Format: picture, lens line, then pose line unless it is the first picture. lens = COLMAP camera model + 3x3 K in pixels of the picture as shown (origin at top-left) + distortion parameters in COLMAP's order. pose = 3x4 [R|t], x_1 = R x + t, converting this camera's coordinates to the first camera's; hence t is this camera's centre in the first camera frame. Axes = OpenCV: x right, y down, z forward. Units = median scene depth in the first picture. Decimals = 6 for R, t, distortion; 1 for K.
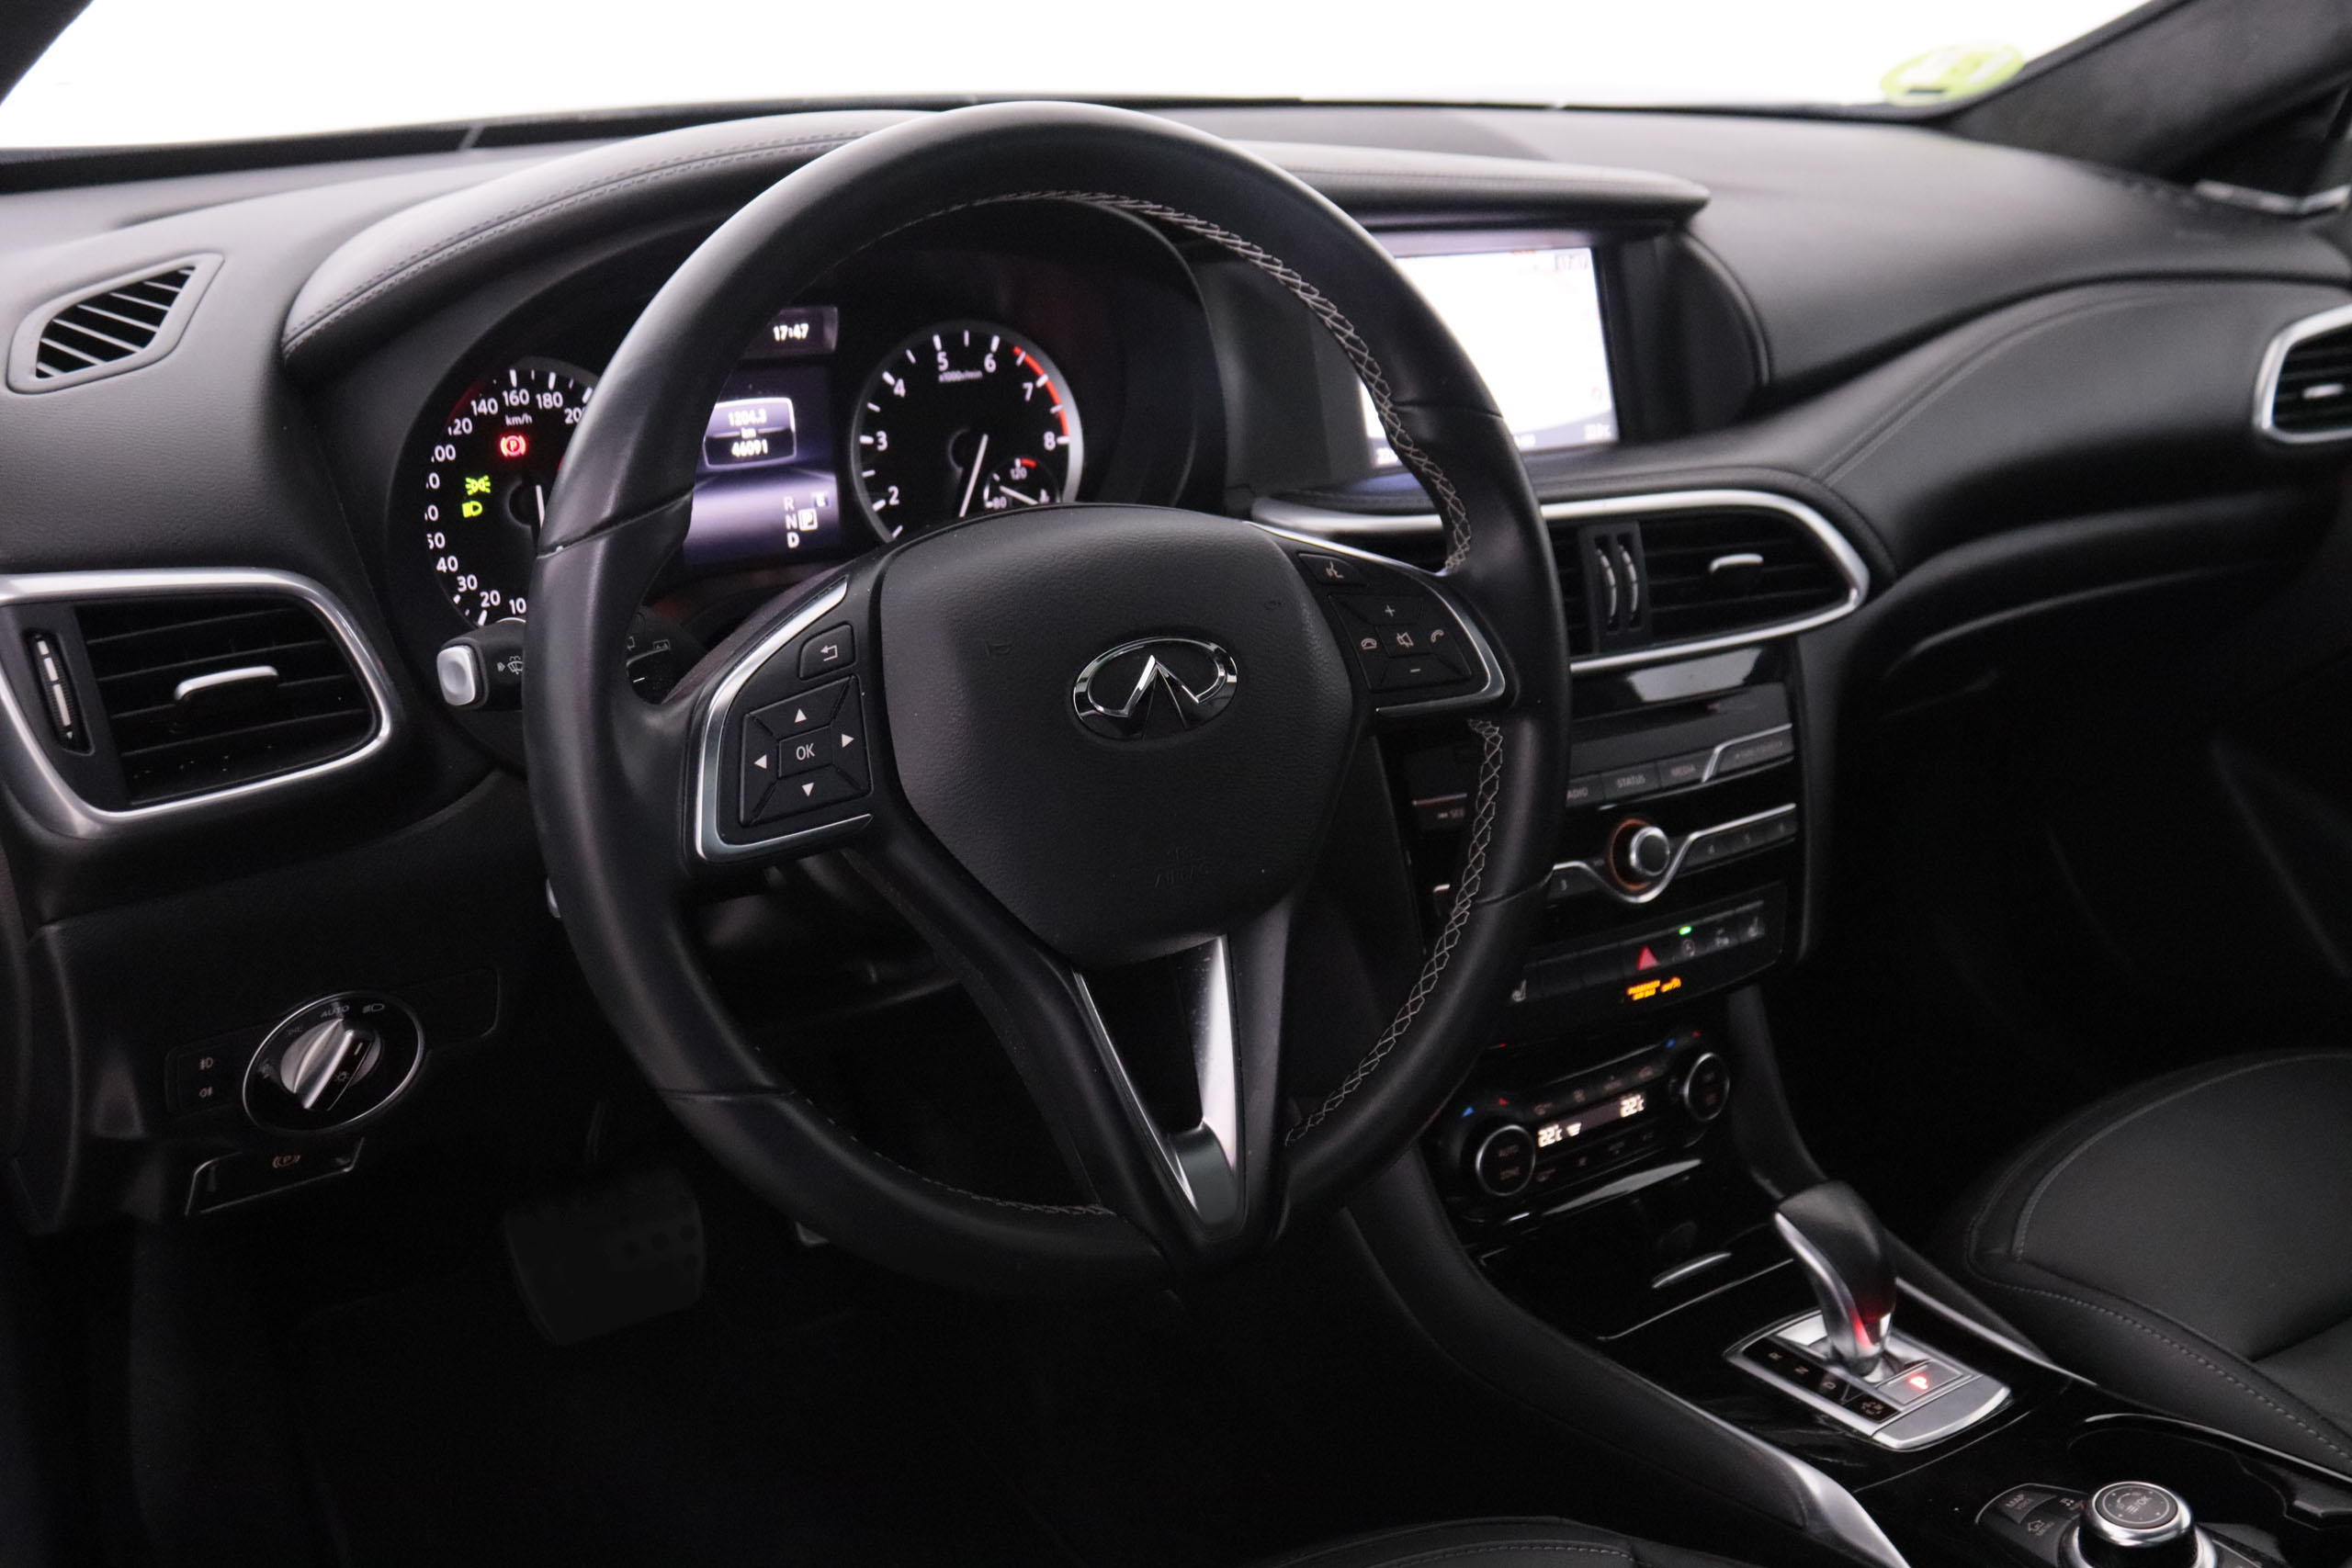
lens RADIAL K [[2404.9, 0, 1184.6], [0, 2404.9, 792.0], [0, 0, 1]] dist [0.015591, 0.000000]
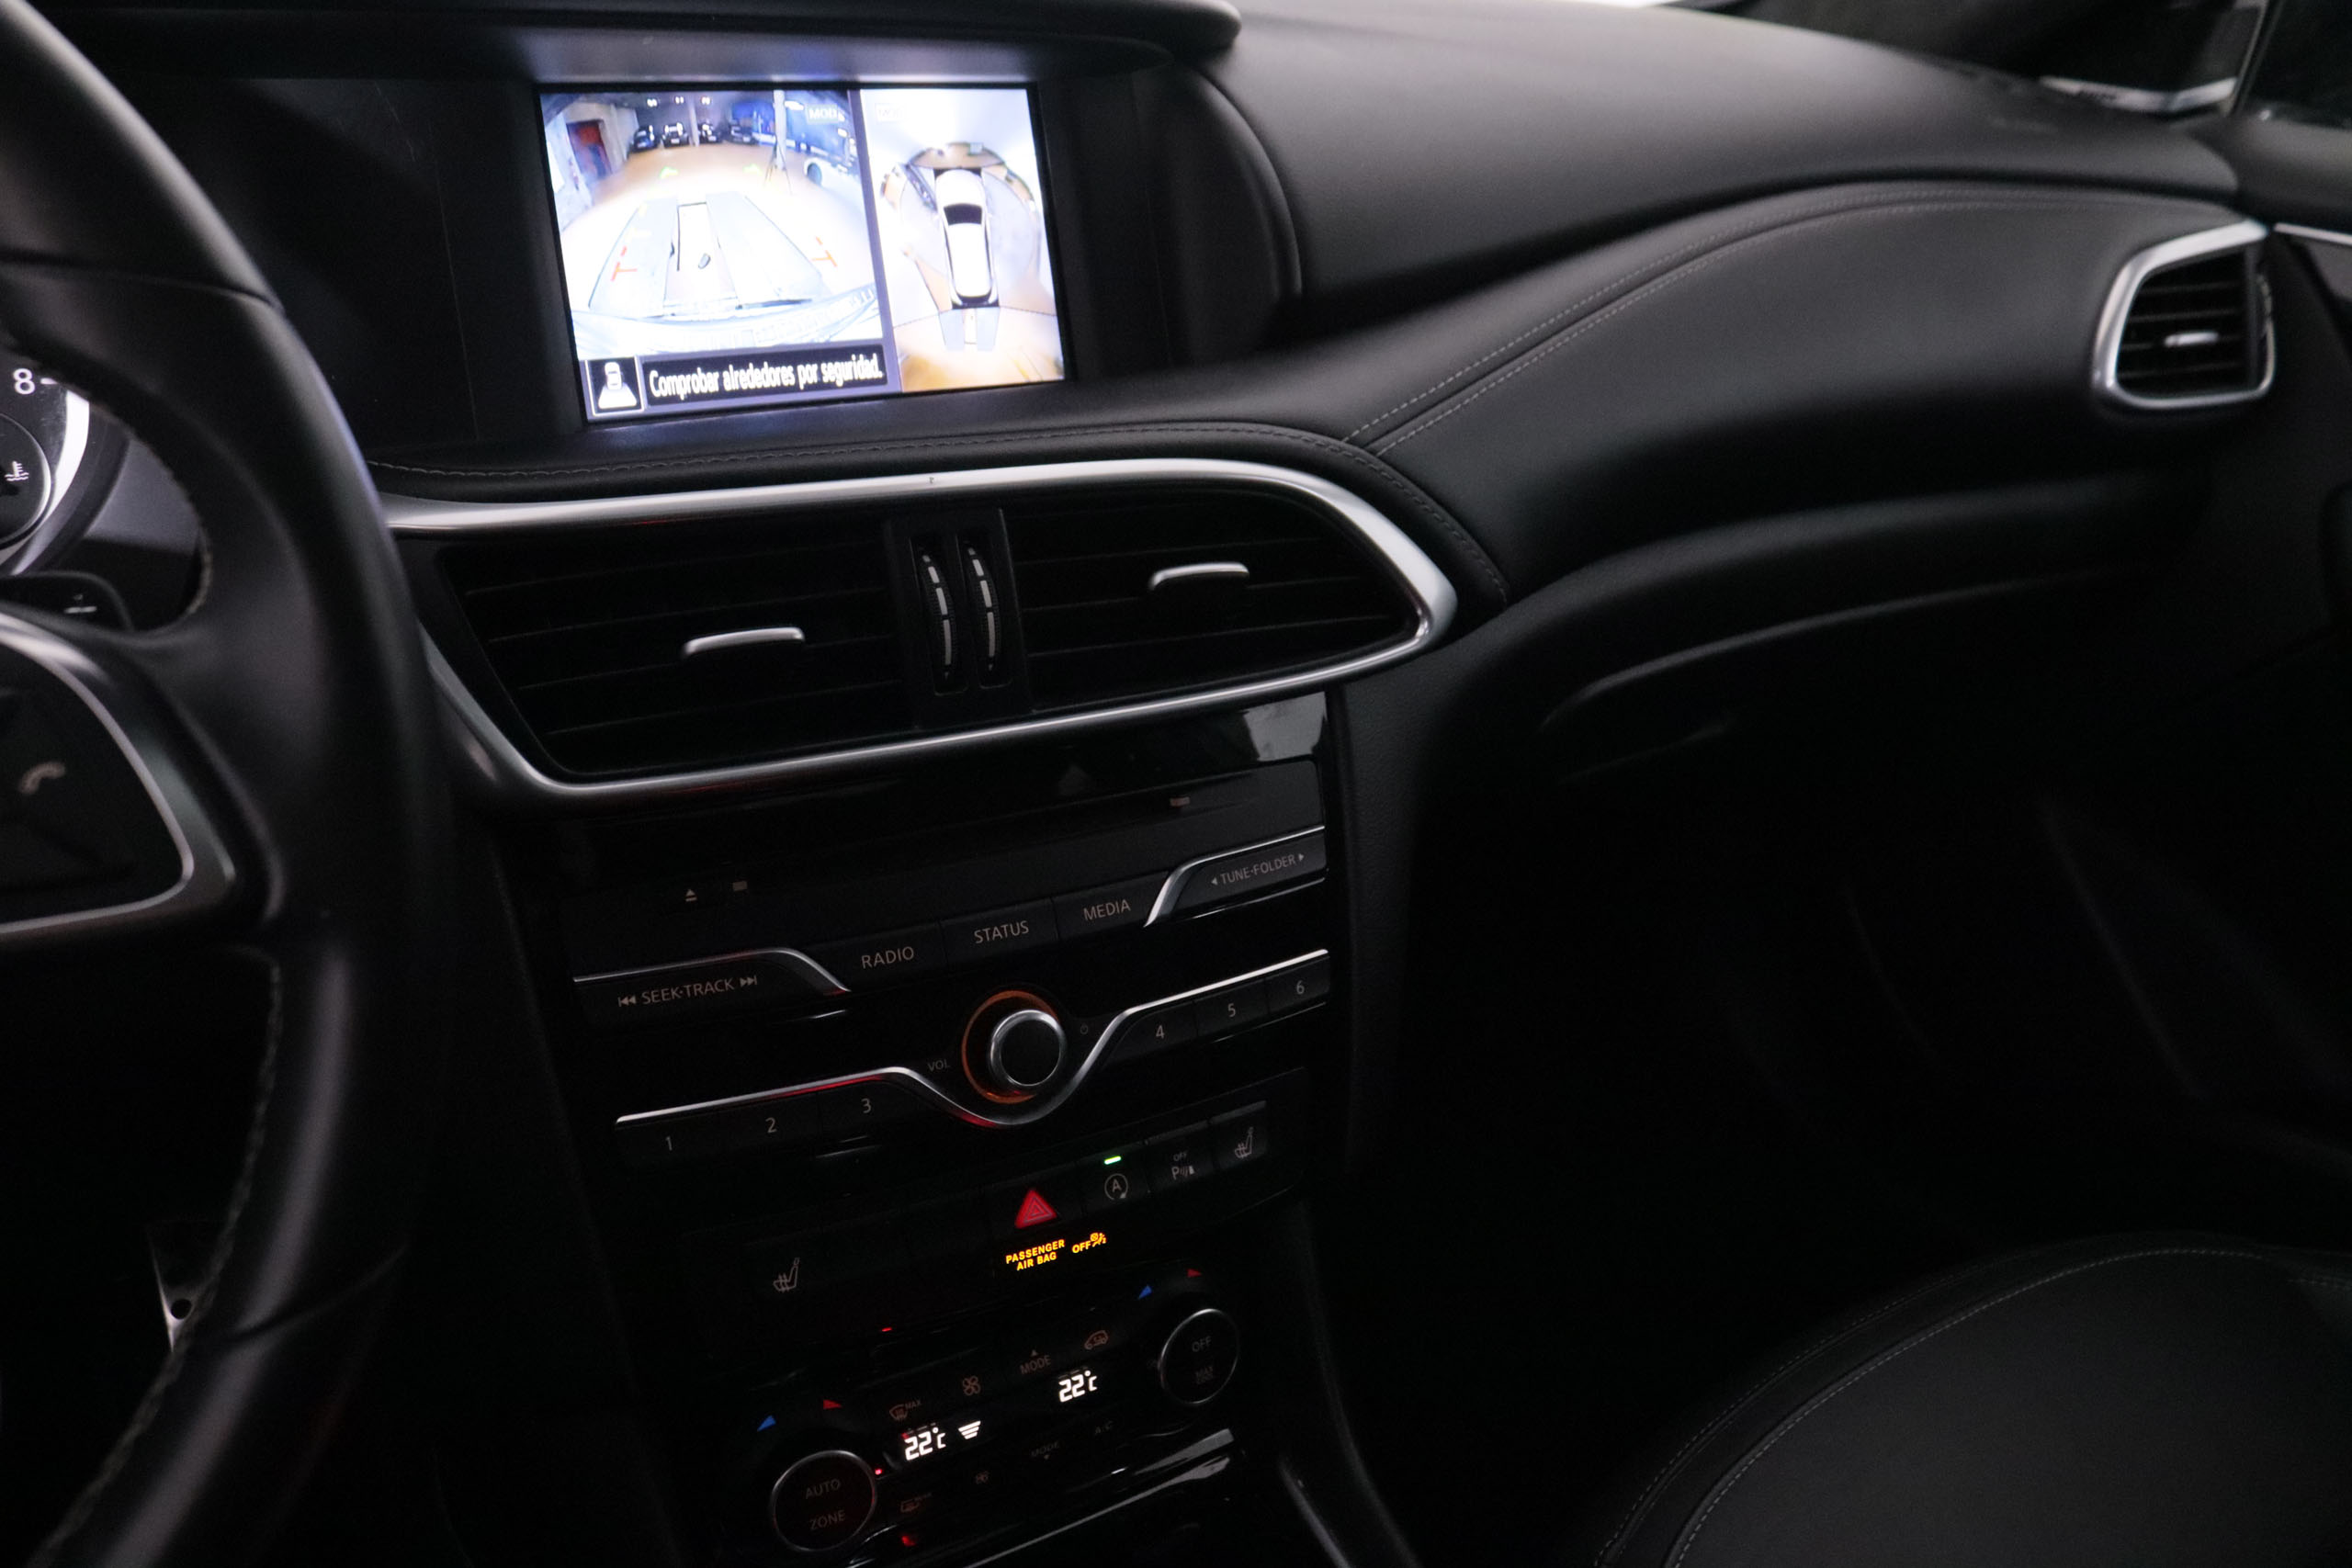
lens RADIAL K [[1928.1, 0, 1113.4], [0, 1928.1, 797.4], [0, 0, 1]] dist [-0.092289, 0.031350]
pose [[0.995430, 0.021991, -0.092927, 0.243661], [-0.017764, 0.998780, 0.046069, -0.058404], [0.093827, -0.044208, 0.994607, 0.483498]]
